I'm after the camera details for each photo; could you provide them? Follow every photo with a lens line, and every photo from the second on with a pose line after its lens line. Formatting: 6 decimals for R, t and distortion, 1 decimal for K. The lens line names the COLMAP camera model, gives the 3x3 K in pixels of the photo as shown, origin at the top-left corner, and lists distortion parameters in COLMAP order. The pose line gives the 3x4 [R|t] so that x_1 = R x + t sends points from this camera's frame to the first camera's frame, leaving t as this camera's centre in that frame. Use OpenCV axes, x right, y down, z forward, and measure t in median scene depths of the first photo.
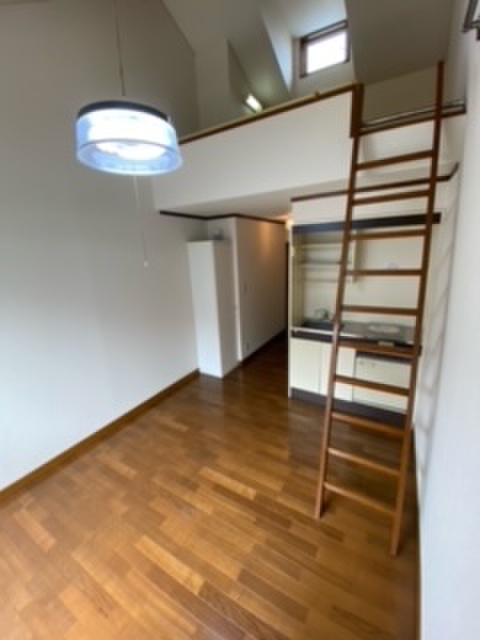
lens RADIAL K [[259.8, 0, 237.3], [0, 259.8, 320.8], [0, 0, 1]] dist [-0.002547, -0.004898]
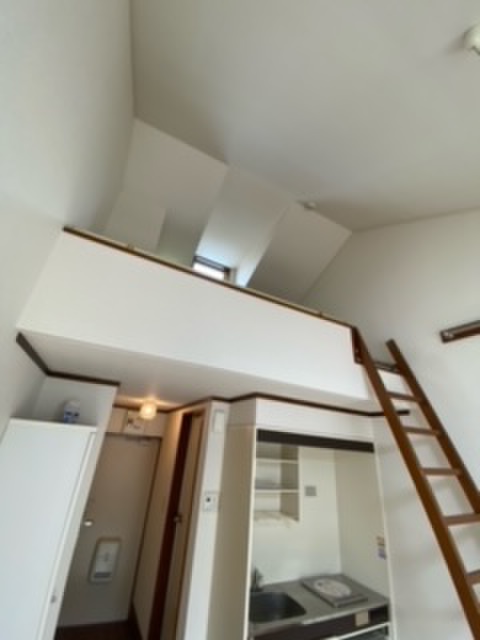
lens RADIAL K [[259.8, 0, 241.4], [0, 259.8, 322.3], [0, 0, 1]] dist [-0.002547, -0.004898]
pose [[0.523886, 0.446863, 0.725159, -0.553884], [0.121994, 0.803198, -0.583087, -0.223273], [-0.843007, 0.393936, 0.366270, 0.775094]]
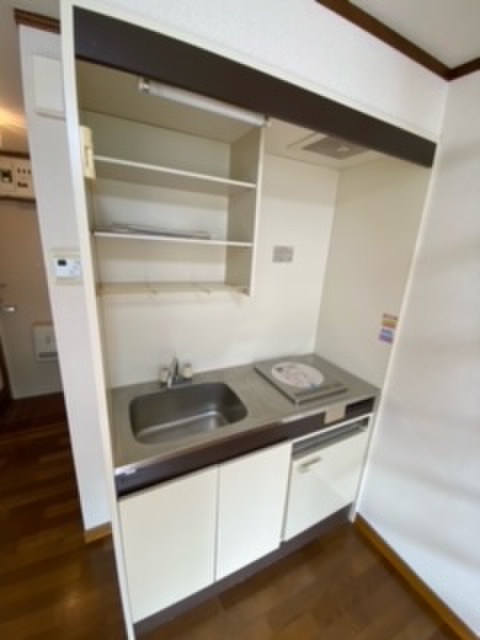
lens RADIAL K [[259.8, 0, 237.0], [0, 259.8, 321.8], [0, 0, 1]] dist [-0.002547, -0.004898]
pose [[0.534219, -0.155274, 0.830963, 0.100658], [0.147106, 0.985064, 0.089496, -0.163756], [-0.832448, 0.074429, 0.549081, 0.969539]]
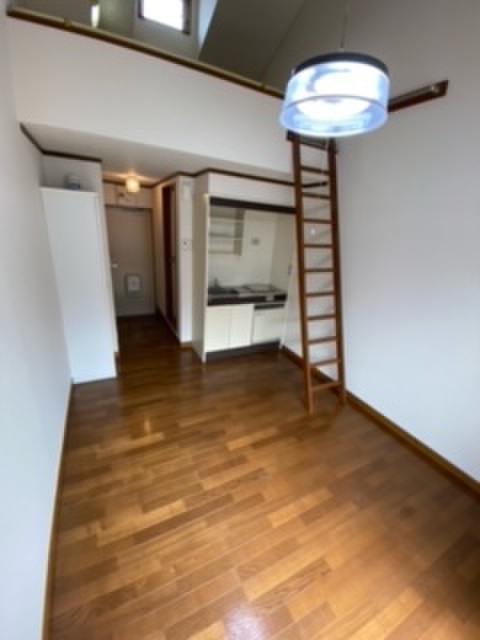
lens RADIAL K [[259.8, 0, 240.6], [0, 259.8, 320.4], [0, 0, 1]] dist [-0.002547, -0.004898]
pose [[0.523850, -0.203485, 0.827149, -0.799861], [0.124816, 0.978903, 0.161769, -0.041778], [-0.842616, 0.018499, 0.538197, 0.414273]]
